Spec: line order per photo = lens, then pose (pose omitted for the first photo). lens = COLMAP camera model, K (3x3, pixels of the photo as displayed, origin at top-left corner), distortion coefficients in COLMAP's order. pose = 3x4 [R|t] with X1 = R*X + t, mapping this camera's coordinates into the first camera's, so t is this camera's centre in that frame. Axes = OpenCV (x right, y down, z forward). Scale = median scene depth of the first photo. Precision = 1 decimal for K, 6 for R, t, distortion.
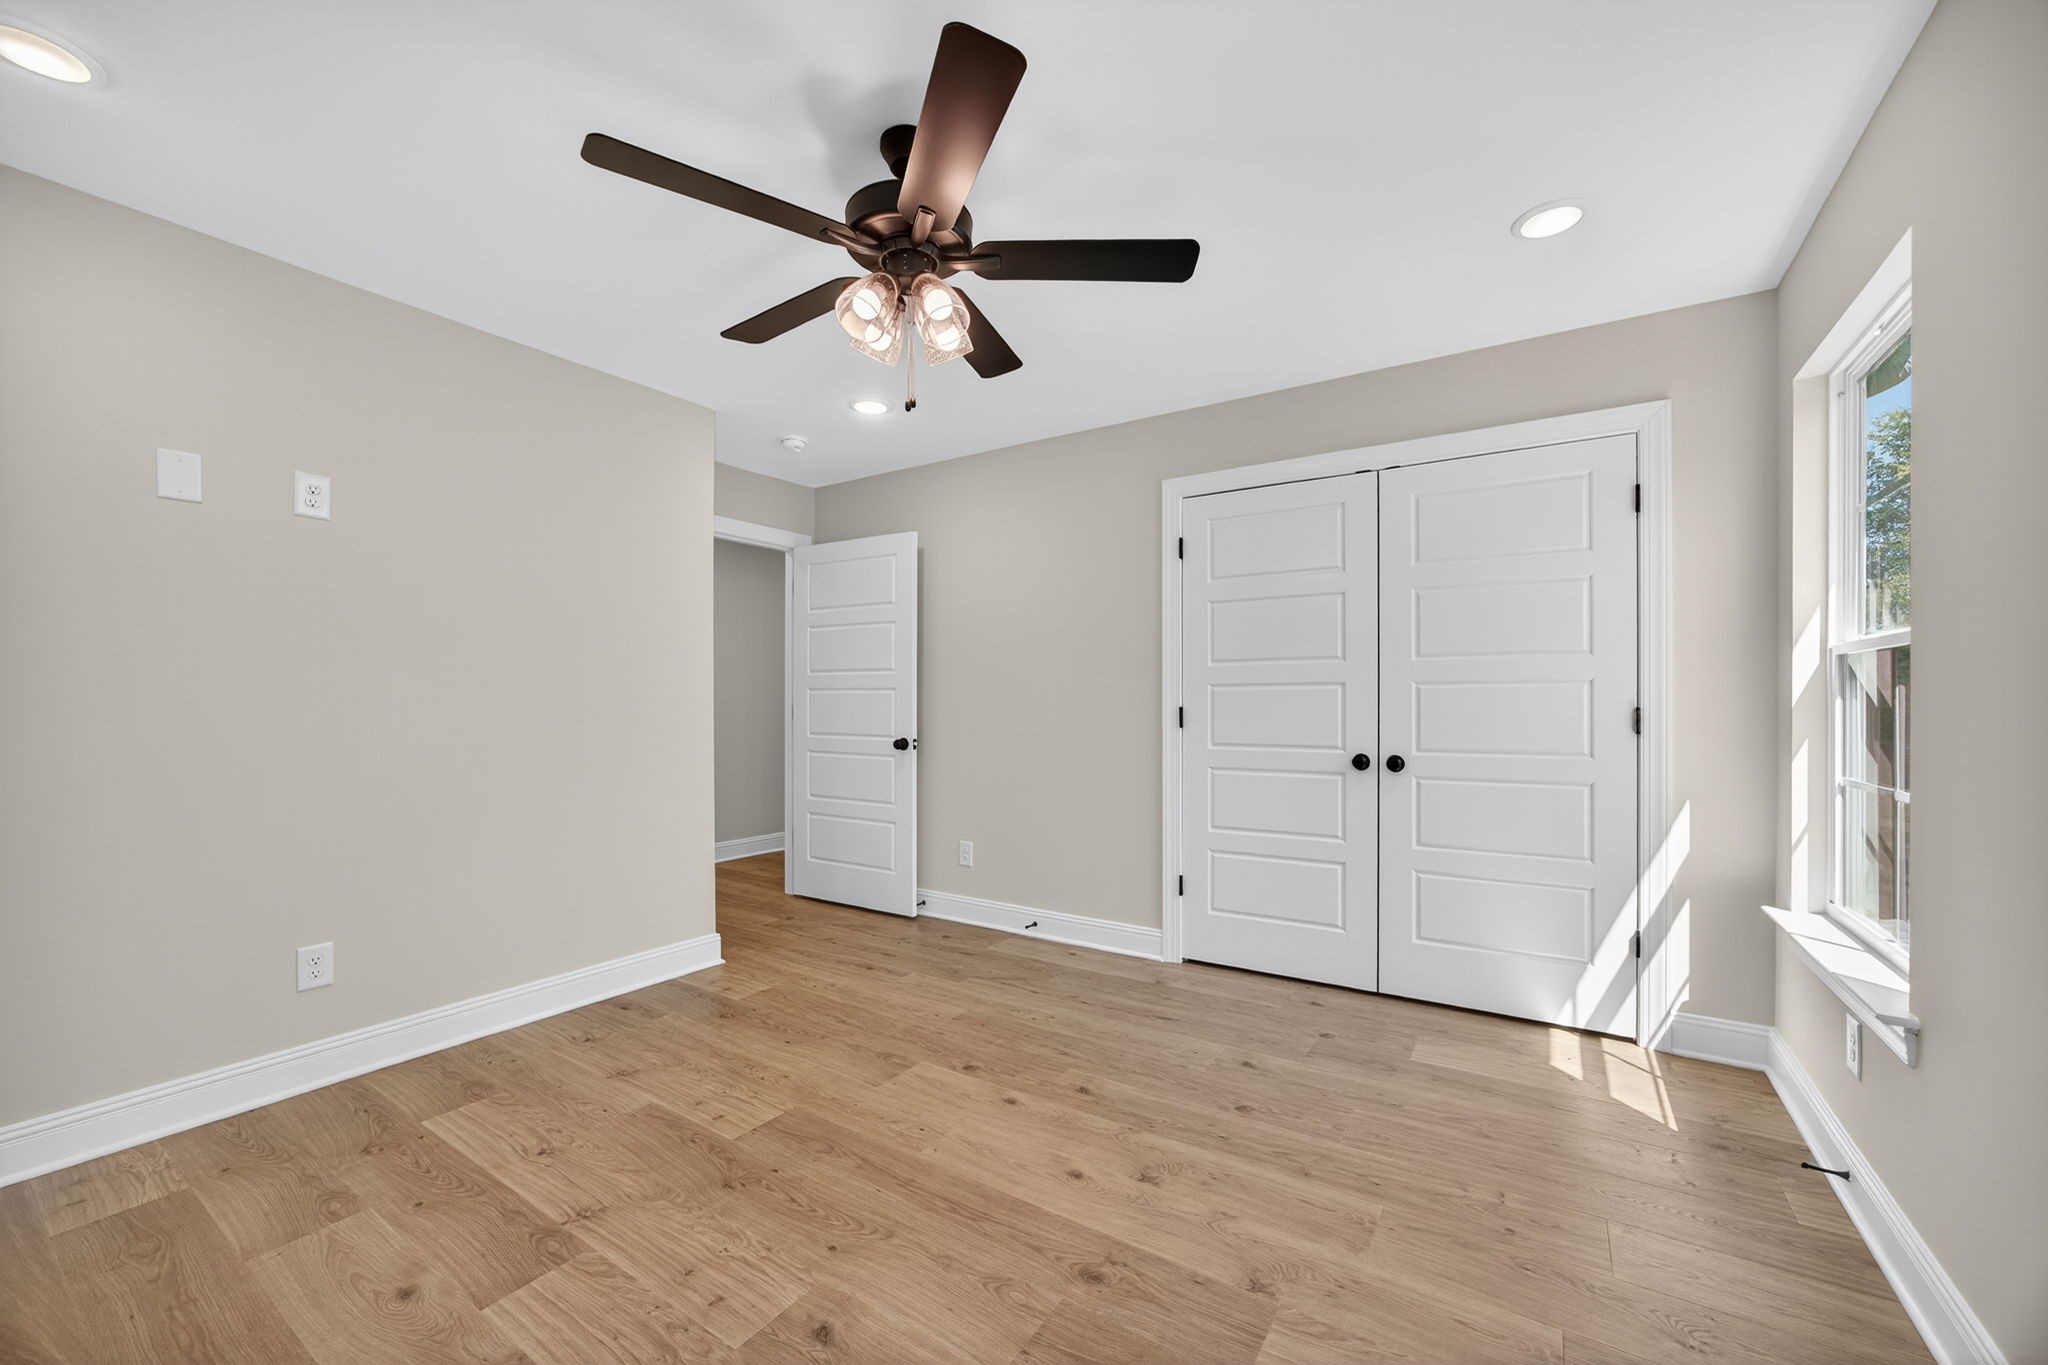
lens RADIAL K [[798.6, 0, 1034.9], [0, 798.6, 691.3], [0, 0, 1]] dist [-0.031016, 0.010798]
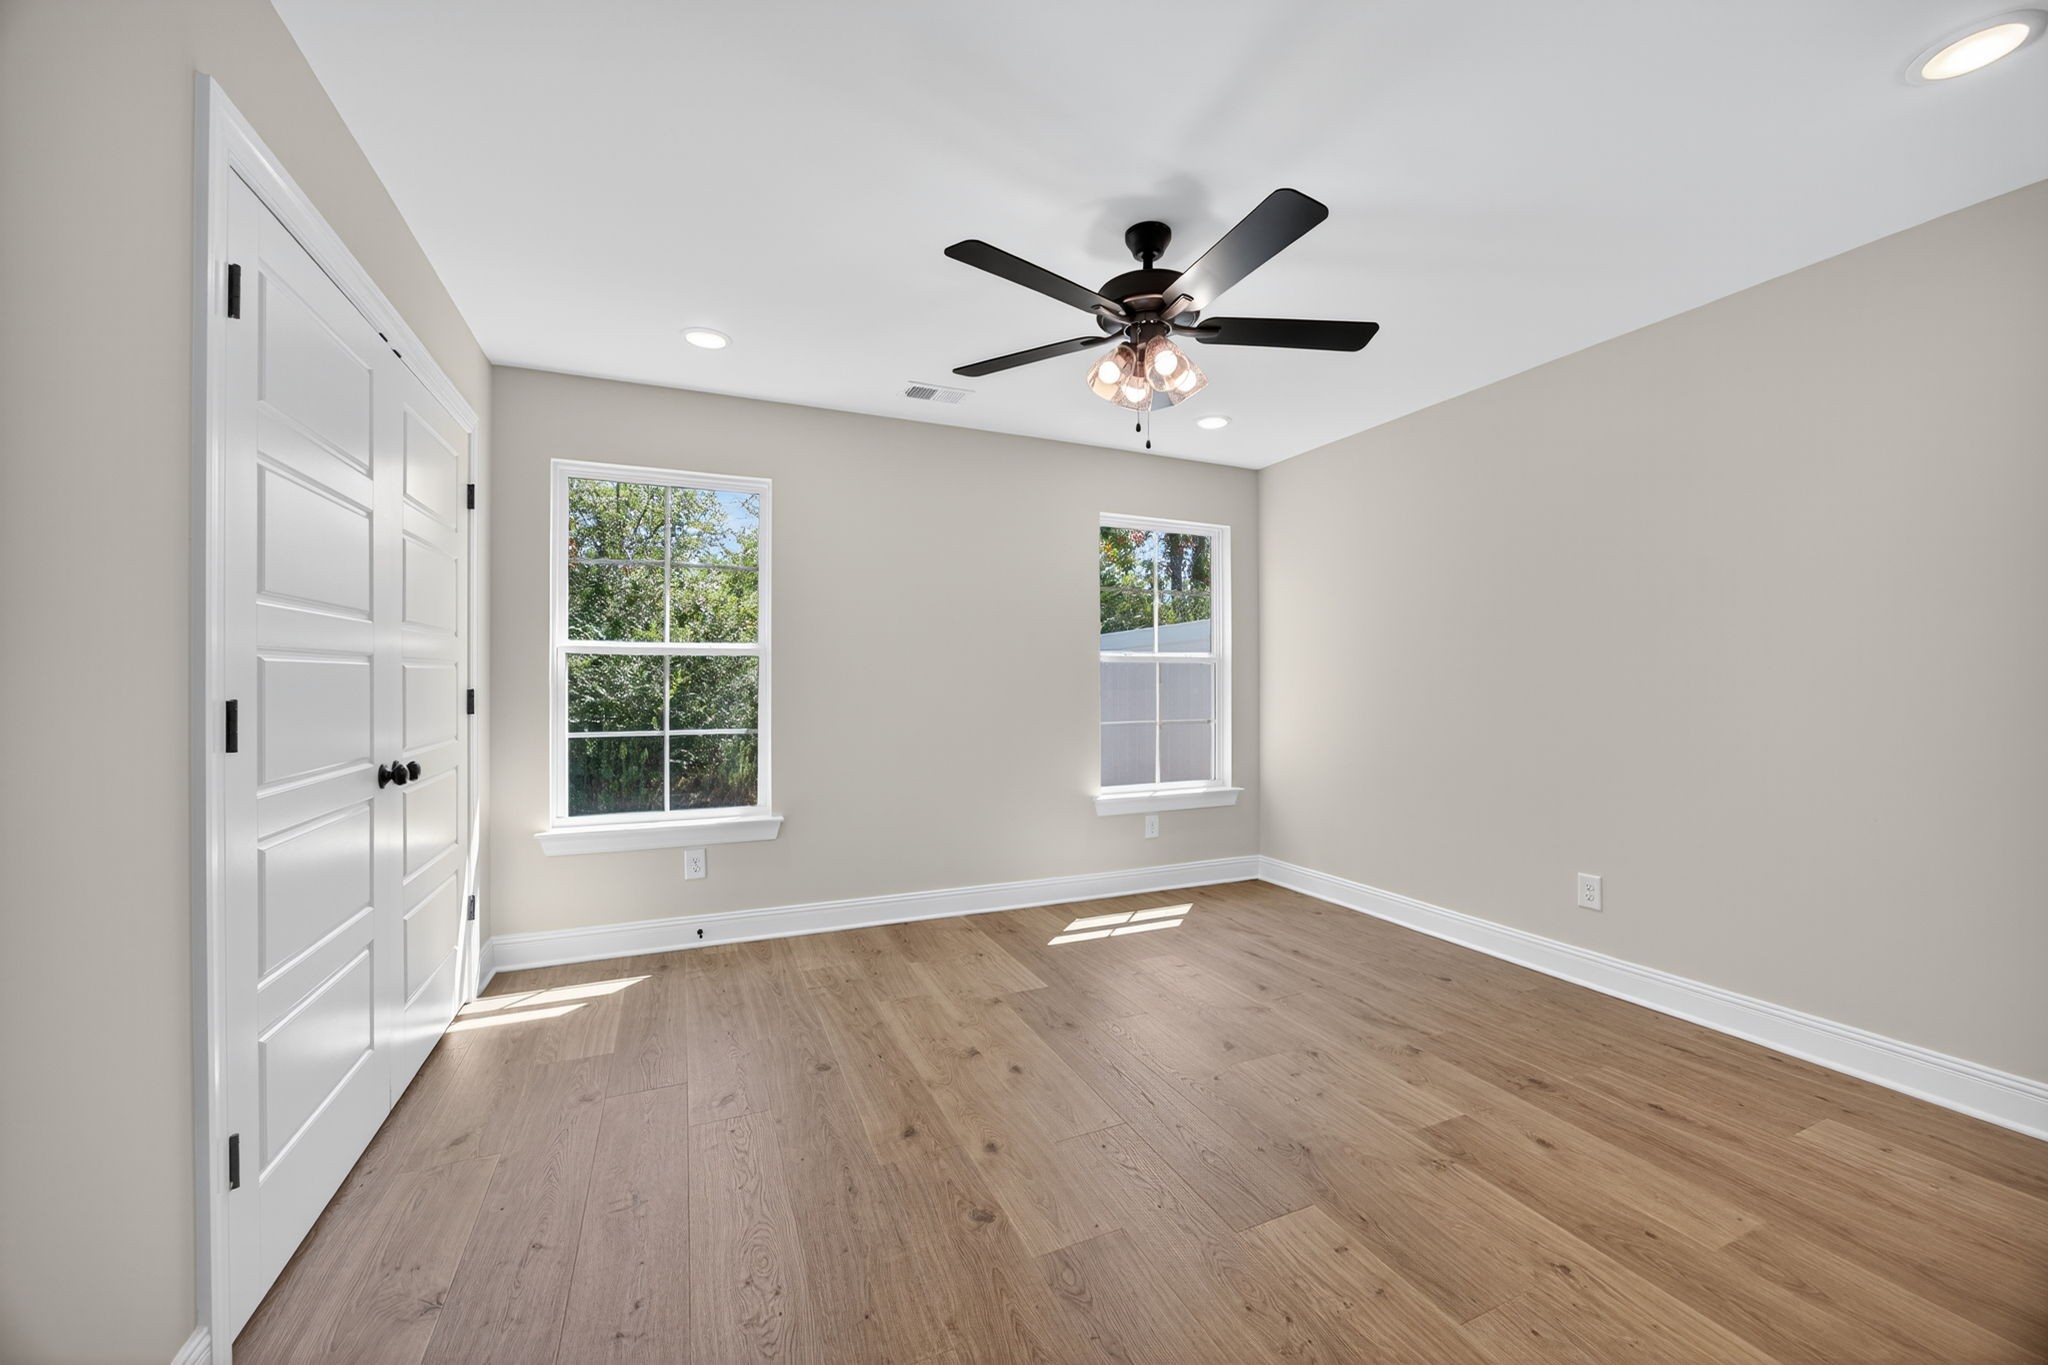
lens RADIAL K [[798.6, 0, 1034.9], [0, 798.6, 691.3], [0, 0, 1]] dist [-0.031016, 0.010798]
pose [[-0.845086, -0.002370, 0.534626, -0.608100], [-0.002834, 0.999996, -0.000046, 0.025973], [-0.534623, -0.001554, -0.845089, 1.957753]]
